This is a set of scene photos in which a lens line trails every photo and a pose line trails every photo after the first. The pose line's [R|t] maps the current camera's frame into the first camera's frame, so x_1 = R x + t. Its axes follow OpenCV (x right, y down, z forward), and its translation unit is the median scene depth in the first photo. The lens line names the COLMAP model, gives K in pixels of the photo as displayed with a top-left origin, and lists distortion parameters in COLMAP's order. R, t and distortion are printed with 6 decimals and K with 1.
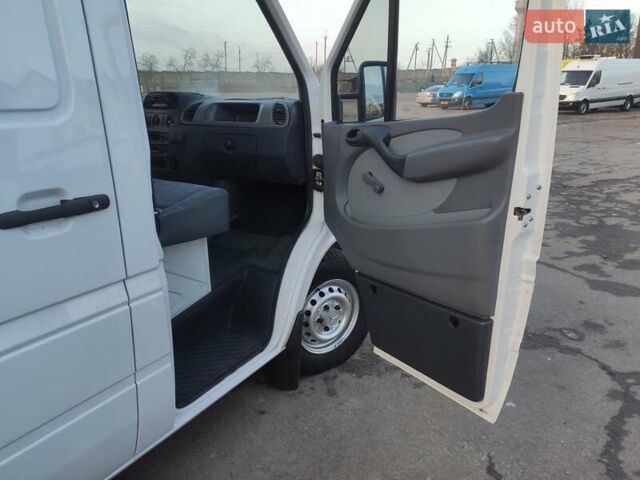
lens RADIAL K [[475.6, 0, 321.1], [0, 475.6, 239.6], [0, 0, 1]] dist [0.079523, -0.097277]
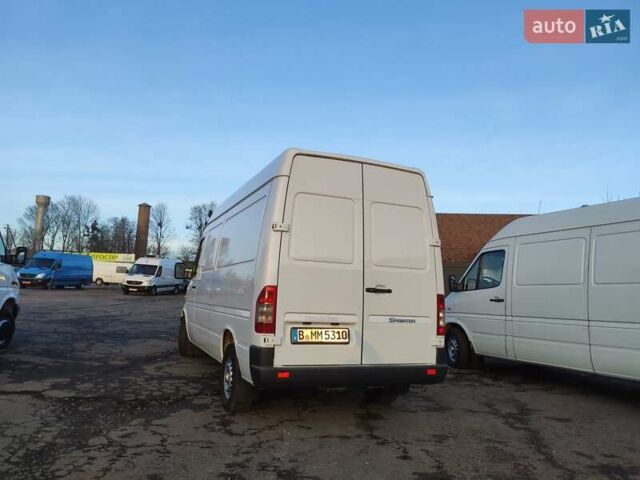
lens RADIAL K [[475.6, 0, 321.1], [0, 475.6, 239.6], [0, 0, 1]] dist [0.079523, -0.097277]
pose [[0.582594, 0.119582, 0.803918, -2.778792], [0.187492, 0.942666, -0.276094, 0.506705], [-0.790842, 0.311579, 0.526771, -1.273825]]
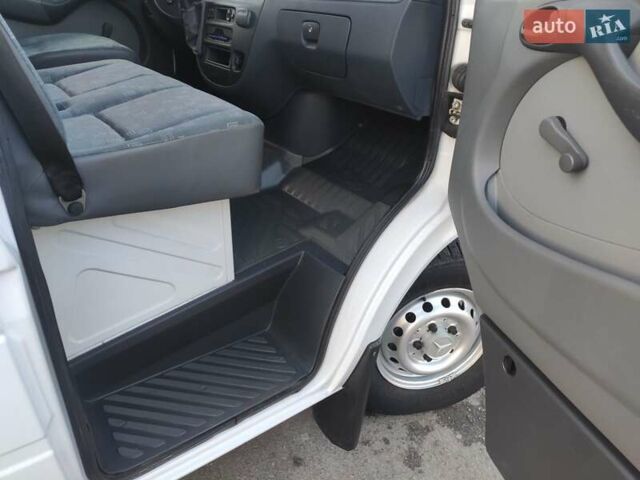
lens RADIAL K [[492.8, 0, 310.1], [0, 492.8, 239.9], [0, 0, 1]] dist [0.086930, -0.116135]
pose [[0.925922, 0.204979, -0.317259, 0.044850], [-0.146268, 0.968987, 0.199173, -0.070058], [0.348246, -0.138014, 0.927188, 0.376359]]
